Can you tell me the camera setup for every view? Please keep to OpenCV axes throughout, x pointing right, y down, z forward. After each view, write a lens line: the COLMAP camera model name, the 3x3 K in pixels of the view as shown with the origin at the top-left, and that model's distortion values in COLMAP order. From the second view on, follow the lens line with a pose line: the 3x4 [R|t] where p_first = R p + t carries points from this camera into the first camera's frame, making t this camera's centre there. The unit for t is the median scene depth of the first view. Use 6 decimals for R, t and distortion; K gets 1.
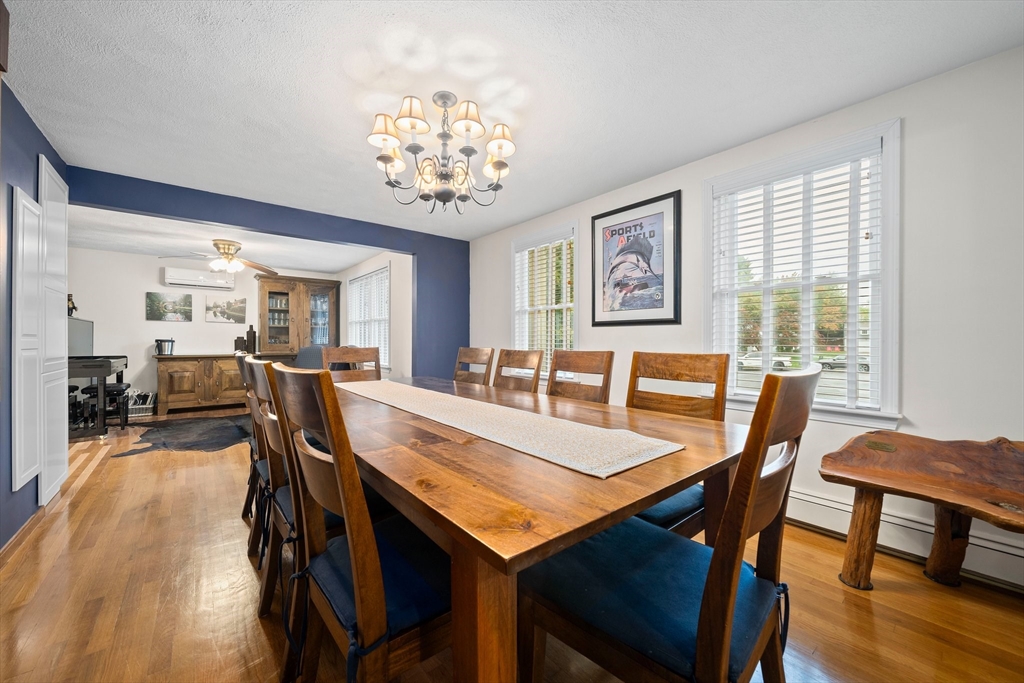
lens RADIAL K [[384.3, 0, 519.4], [0, 384.3, 341.9], [0, 0, 1]] dist [-0.008620, 0.000576]
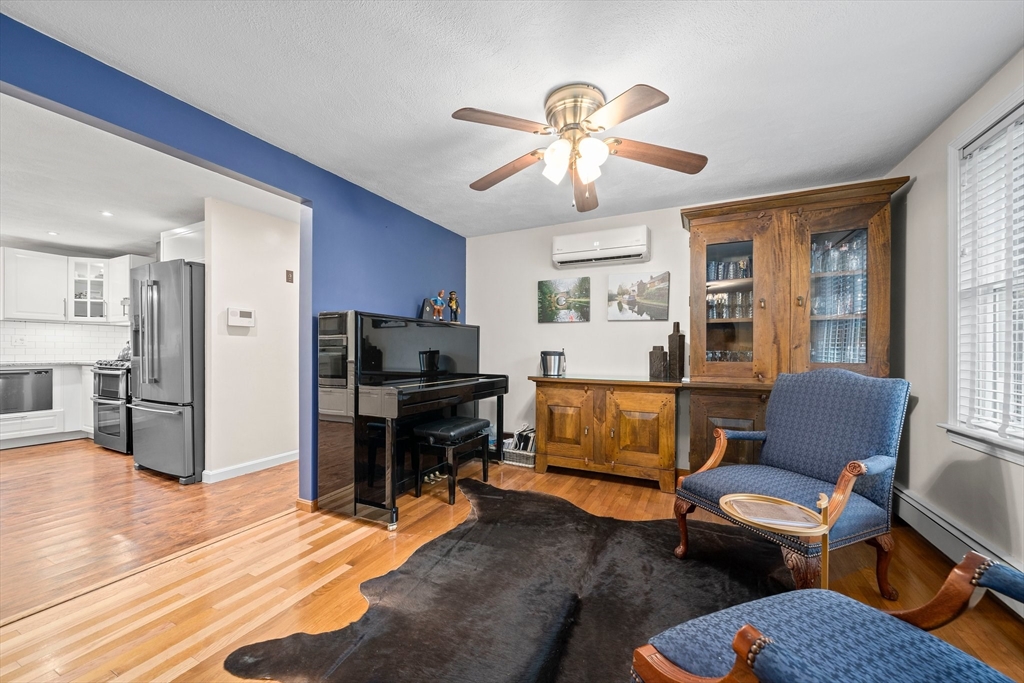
lens RADIAL K [[384.3, 0, 505.9], [0, 384.3, 352.5], [0, 0, 1]] dist [-0.008620, 0.000576]
pose [[0.395833, -0.001543, -0.918321, -0.355307], [-0.011731, 0.999908, -0.006737, 0.000801], [0.918248, 0.013439, 0.395778, 0.643851]]
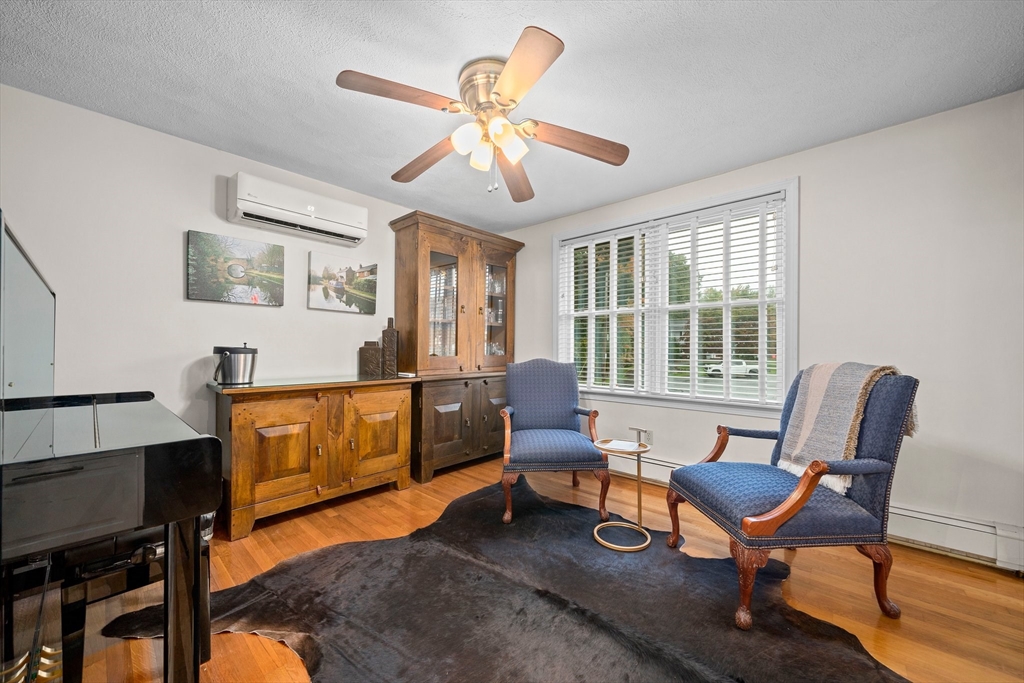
lens RADIAL K [[384.3, 0, 517.4], [0, 384.3, 348.4], [0, 0, 1]] dist [-0.008620, 0.000576]
pose [[0.990791, -0.002398, 0.135379, -0.650290], [0.003825, 0.999940, -0.010284, 0.000804], [-0.135346, 0.010707, 0.990741, 0.522453]]
